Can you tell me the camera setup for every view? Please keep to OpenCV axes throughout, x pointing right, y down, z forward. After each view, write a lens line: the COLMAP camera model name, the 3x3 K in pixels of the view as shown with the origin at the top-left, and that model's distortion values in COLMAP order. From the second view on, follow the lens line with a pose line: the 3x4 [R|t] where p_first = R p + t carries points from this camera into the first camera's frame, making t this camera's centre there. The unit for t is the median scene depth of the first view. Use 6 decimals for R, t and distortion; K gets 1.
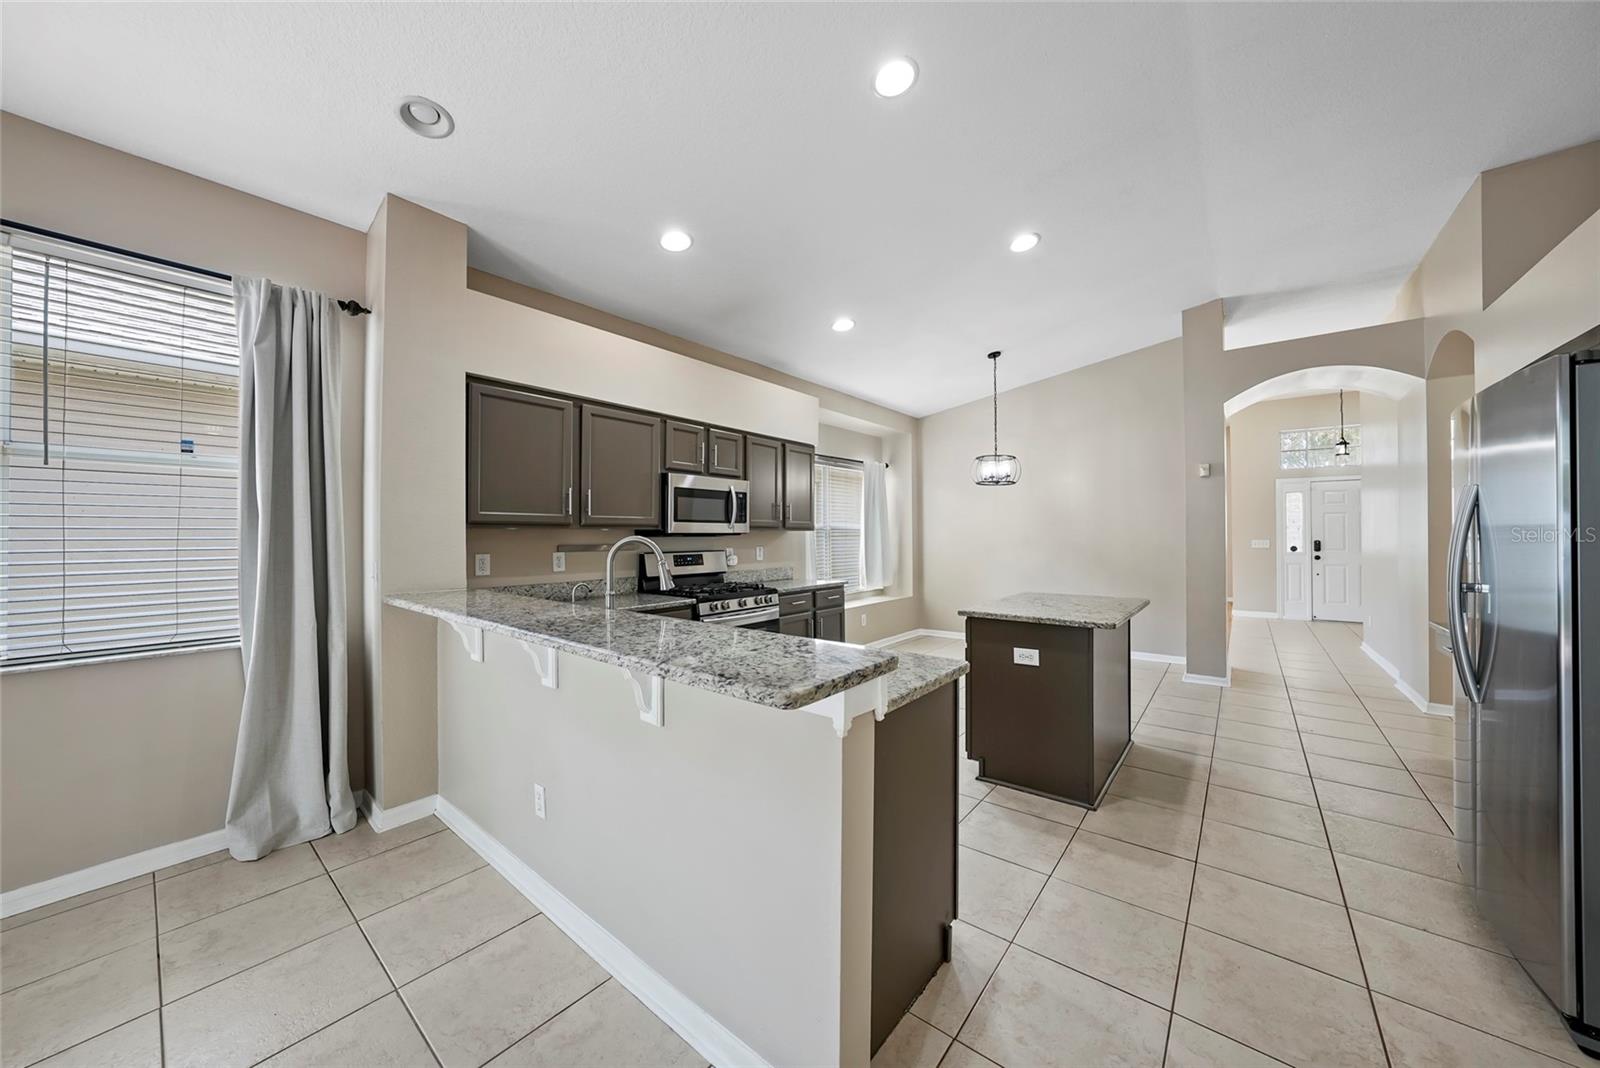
lens RADIAL K [[560.0, 0, 796.5], [0, 560.0, 532.0], [0, 0, 1]] dist [-0.013525, 0.002447]
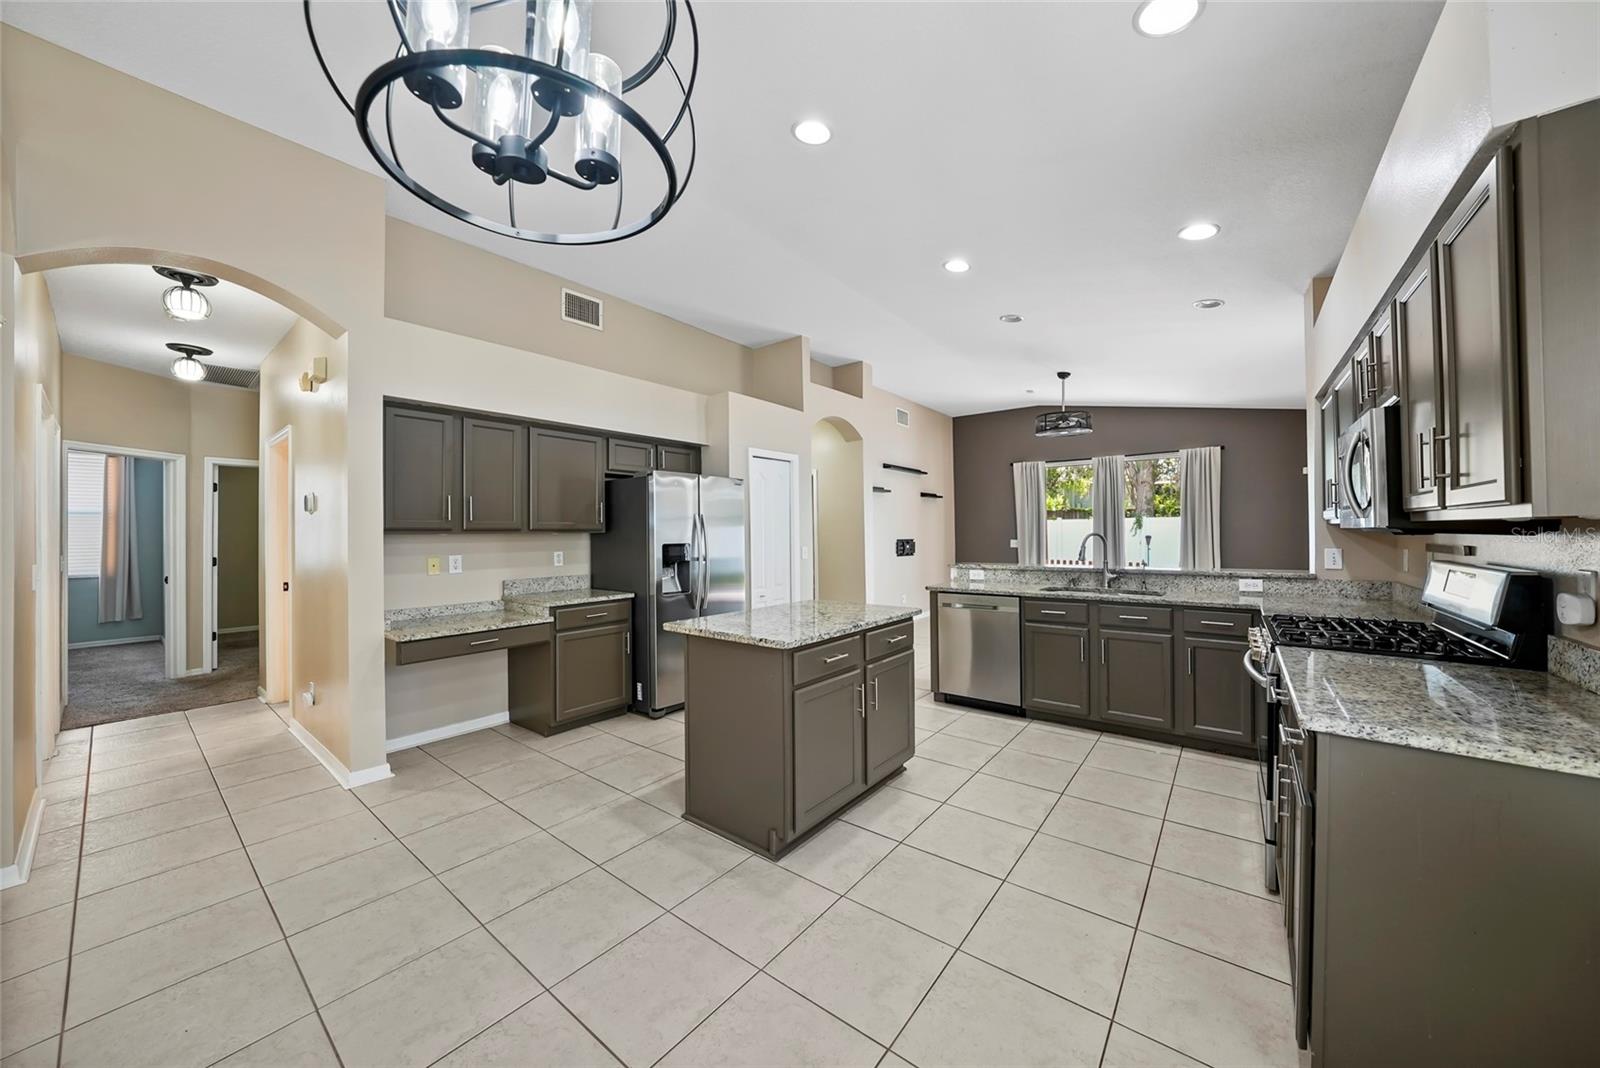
lens RADIAL K [[560.0, 0, 793.8], [0, 560.0, 531.8], [0, 0, 1]] dist [-0.013525, 0.002447]
pose [[-0.999925, 0.009214, -0.008119, 0.432028], [0.009234, 0.999955, -0.002353, 0.002653], [0.008097, -0.002428, -0.999964, 1.639428]]
